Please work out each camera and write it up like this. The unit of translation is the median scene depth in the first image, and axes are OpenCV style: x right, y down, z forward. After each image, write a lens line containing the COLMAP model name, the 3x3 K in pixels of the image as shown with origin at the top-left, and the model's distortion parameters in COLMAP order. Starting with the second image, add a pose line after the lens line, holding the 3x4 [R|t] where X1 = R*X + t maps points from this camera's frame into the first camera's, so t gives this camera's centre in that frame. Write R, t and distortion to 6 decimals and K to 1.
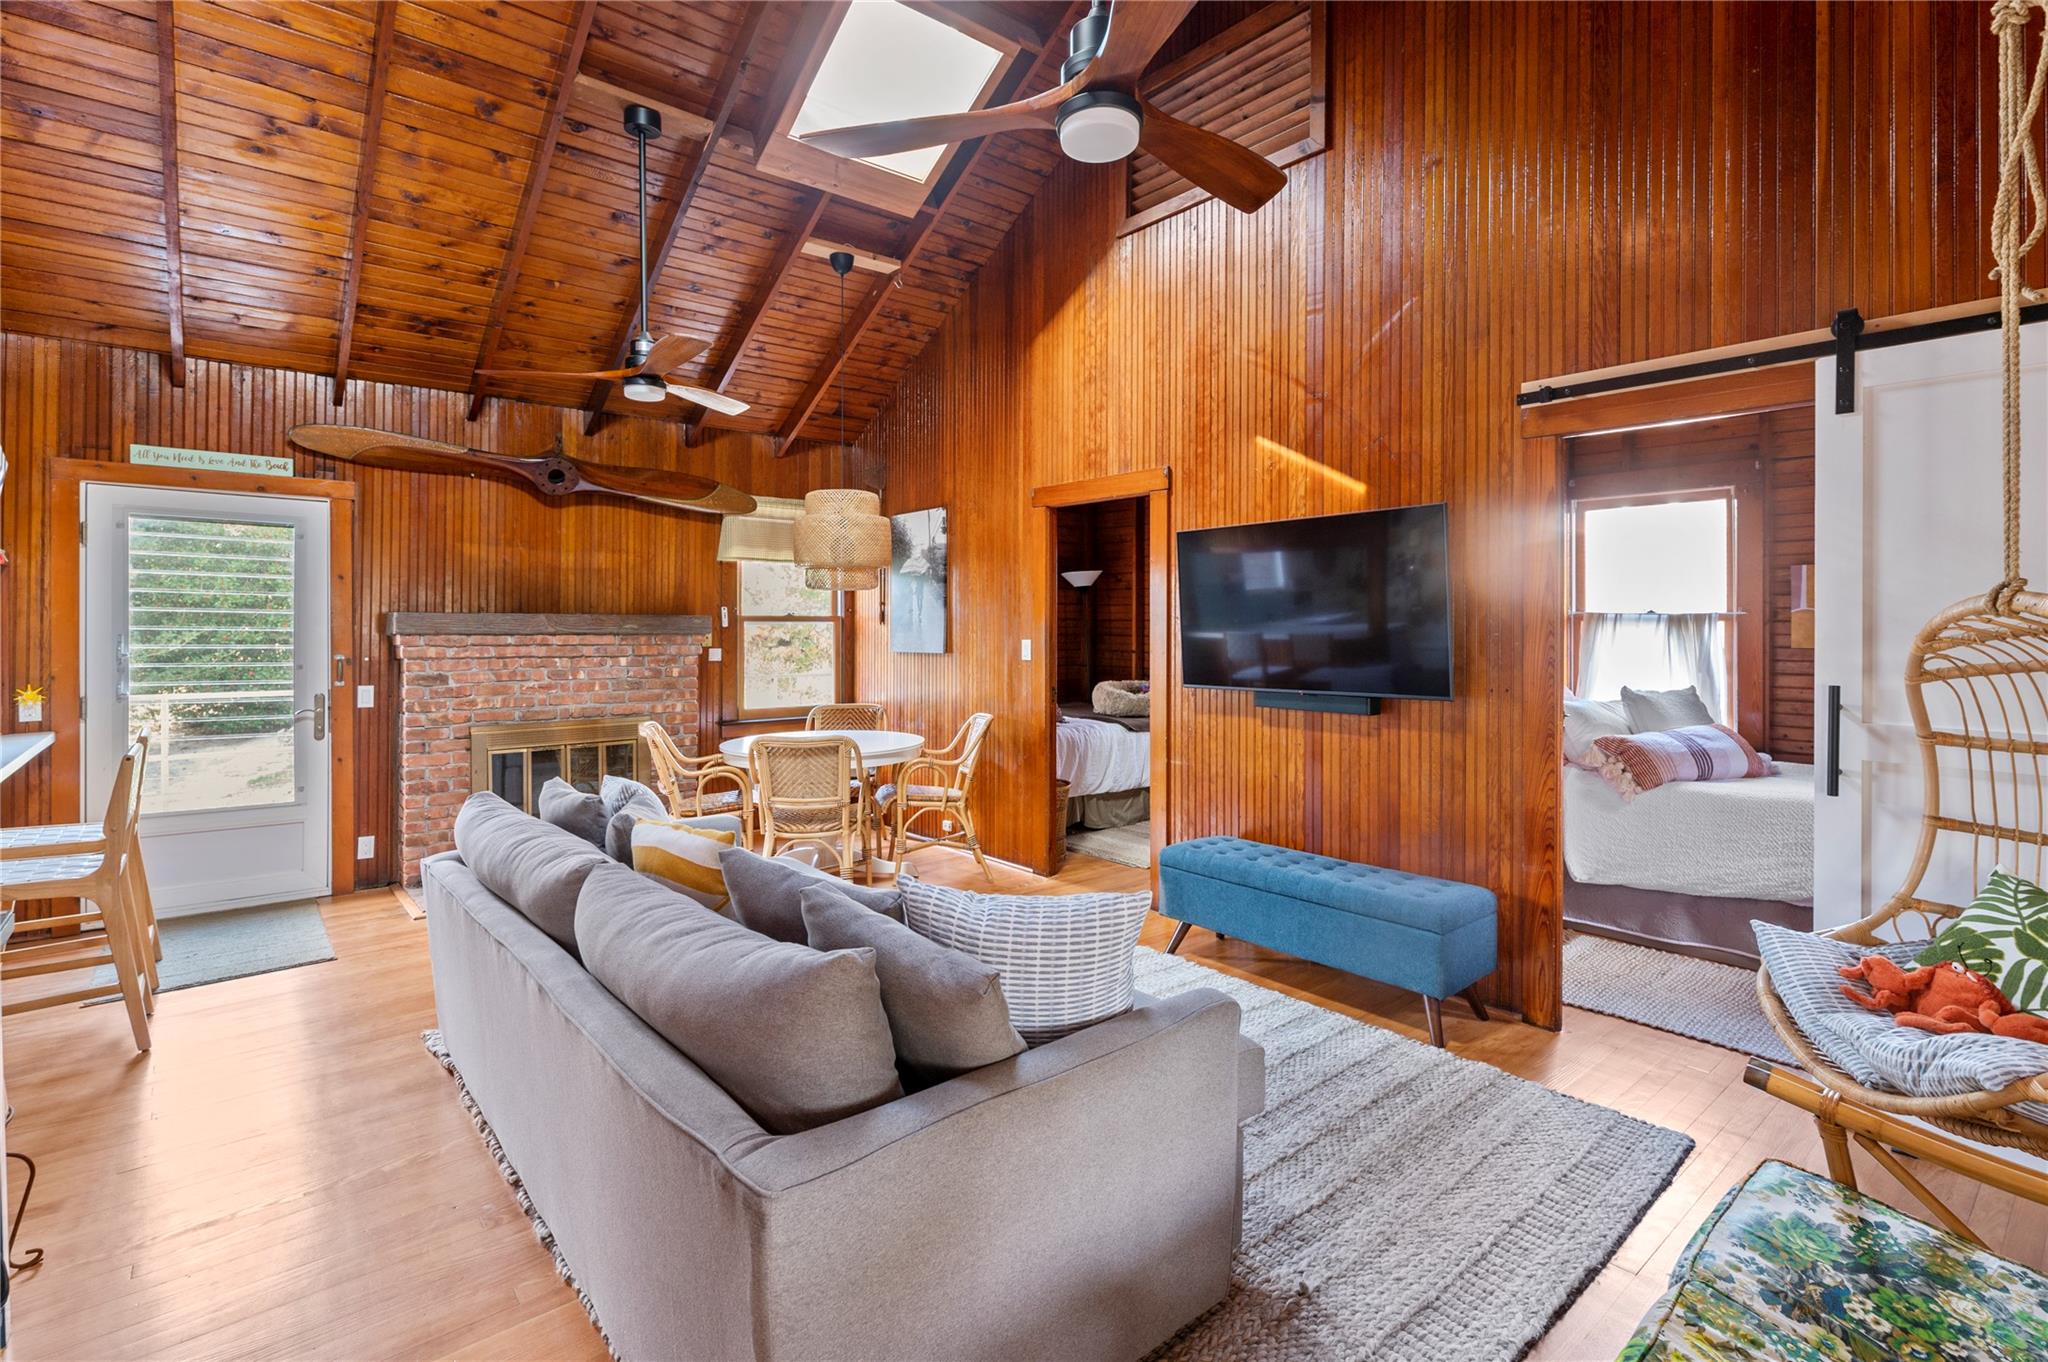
lens RADIAL K [[1005.1, 0, 1024.7], [0, 1005.1, 637.6], [0, 0, 1]] dist [-0.004626, -0.000994]
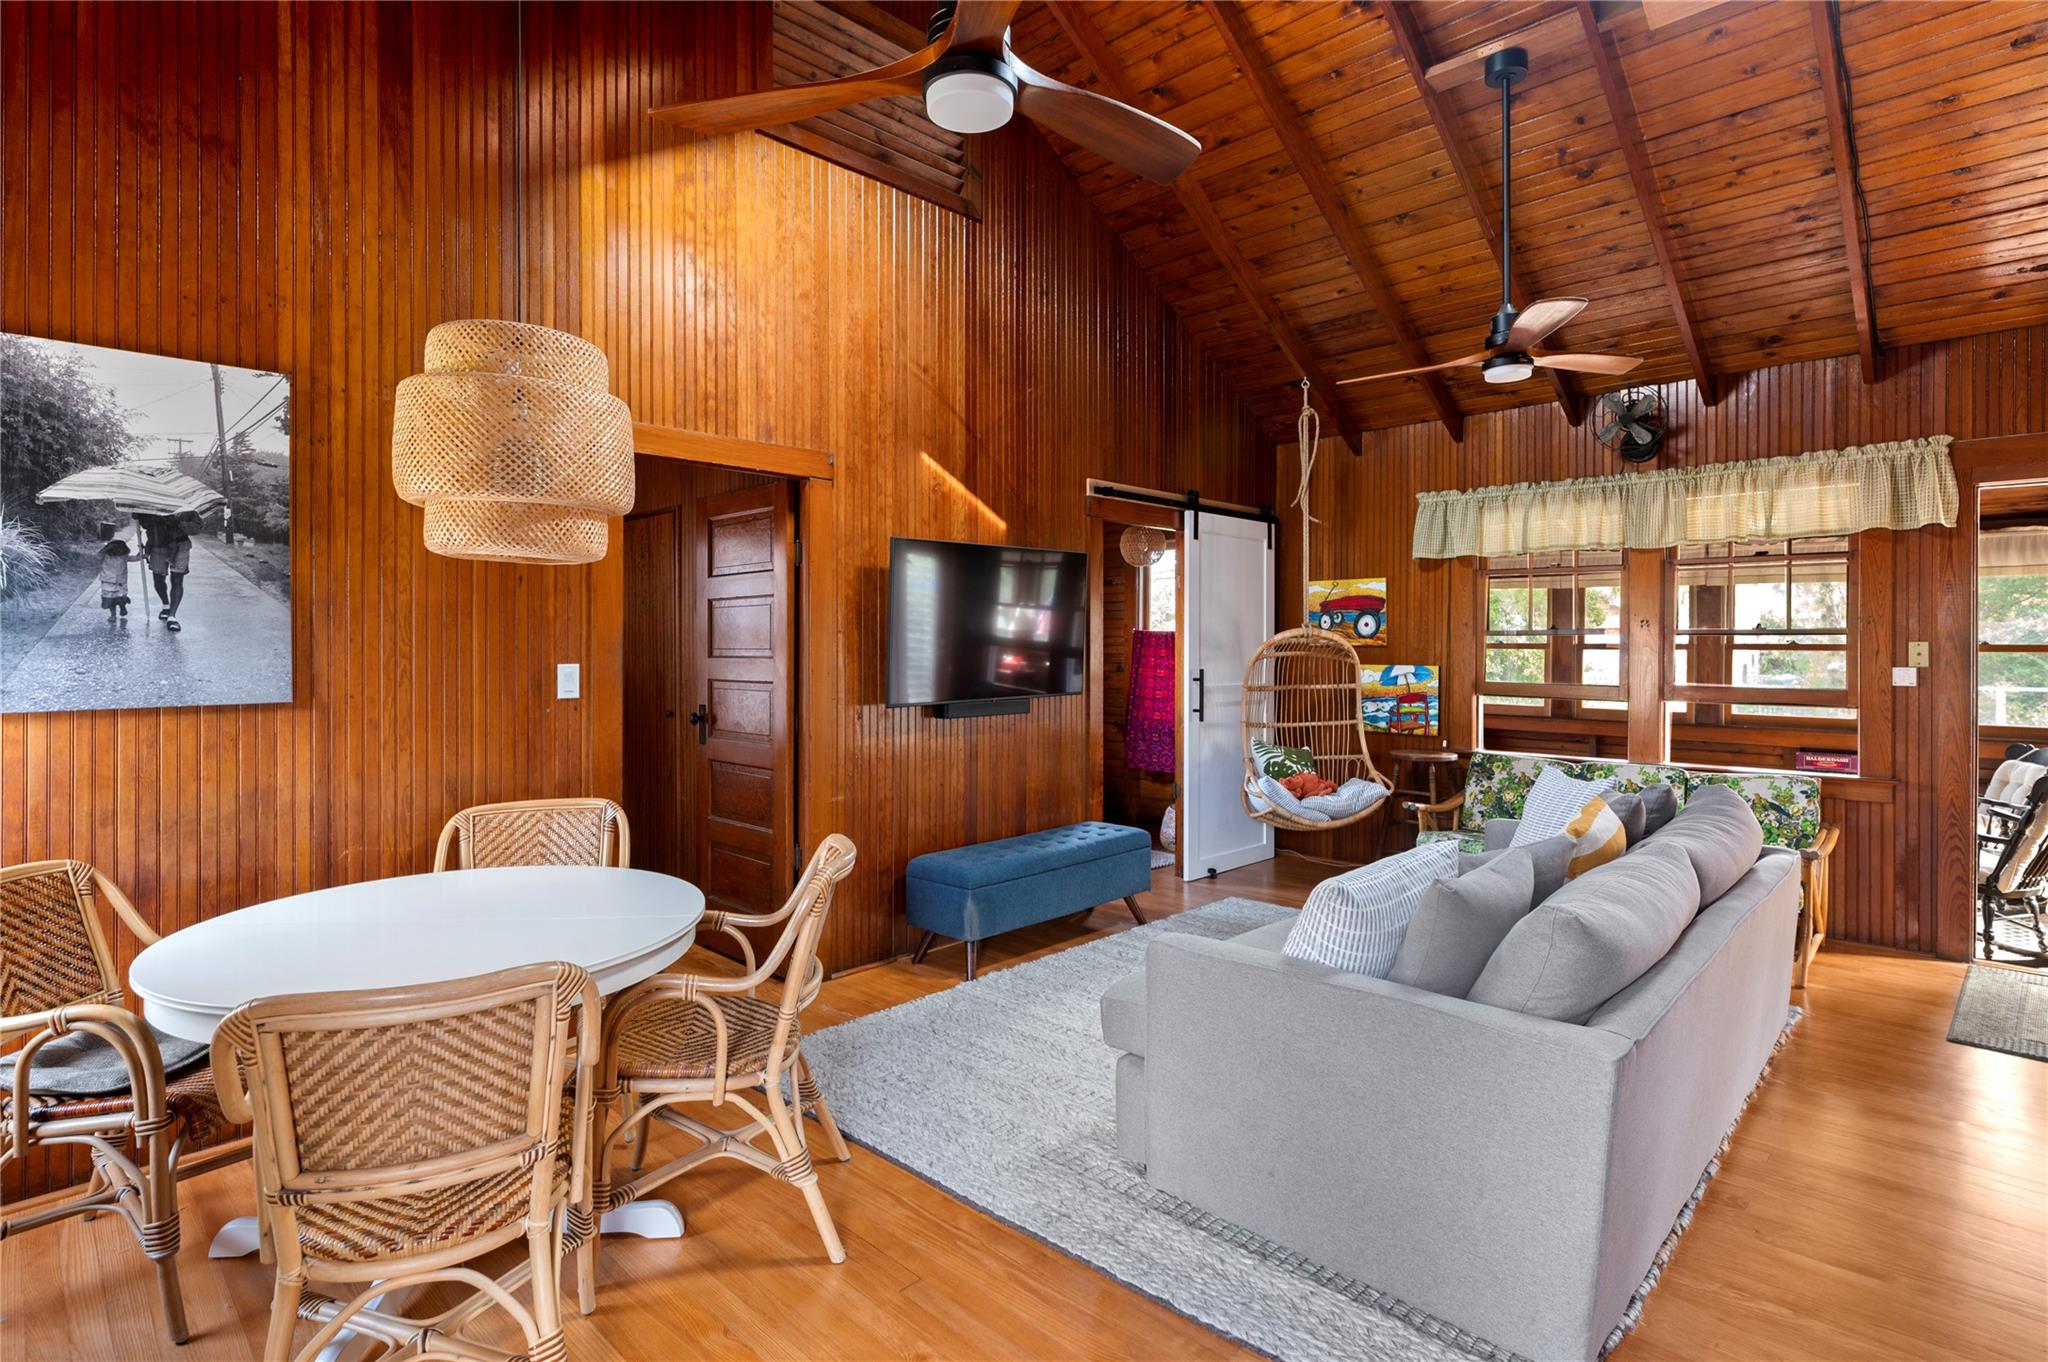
lens RADIAL K [[1005.1, 0, 1024.7], [0, 1005.1, 637.6], [0, 0, 1]] dist [-0.004626, -0.000994]
pose [[-0.125503, 0.000137, 0.992093, -0.803464], [0.009061, 0.999958, 0.001008, -0.015124], [-0.992052, 0.009116, -0.125499, 1.049566]]
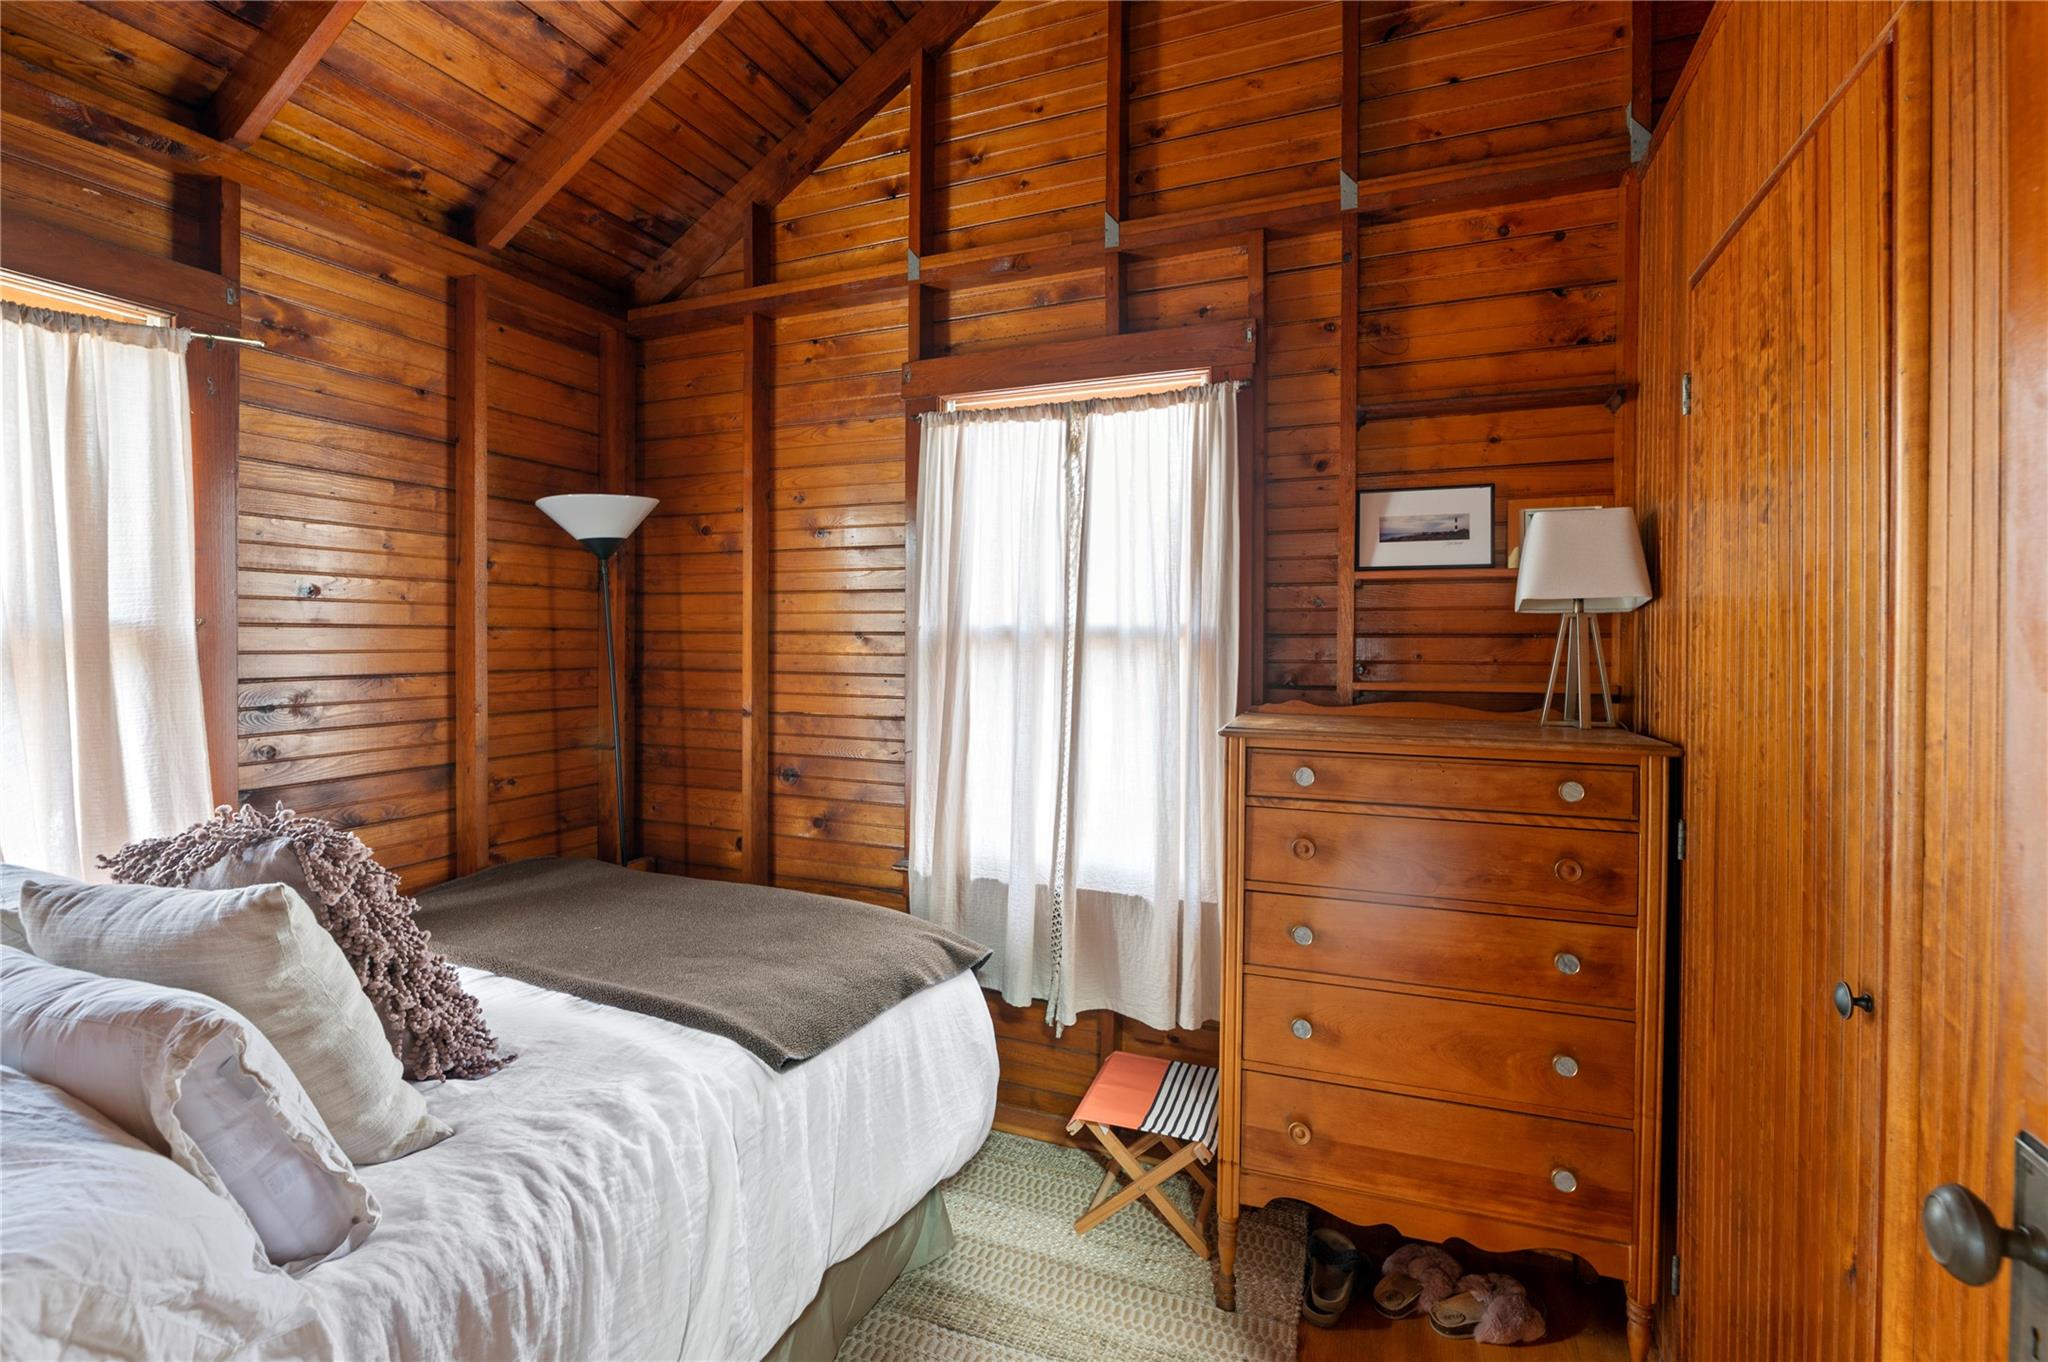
lens RADIAL K [[856.4, 0, 1026.0], [0, 856.4, 639.6], [0, 0, 1]] dist [-0.000164, -0.000078]
pose [[0.882295, -0.002478, 0.470690, 0.086674], [0.003868, 0.999991, -0.001986, -0.024365], [-0.470681, 0.003573, 0.882296, 1.197087]]
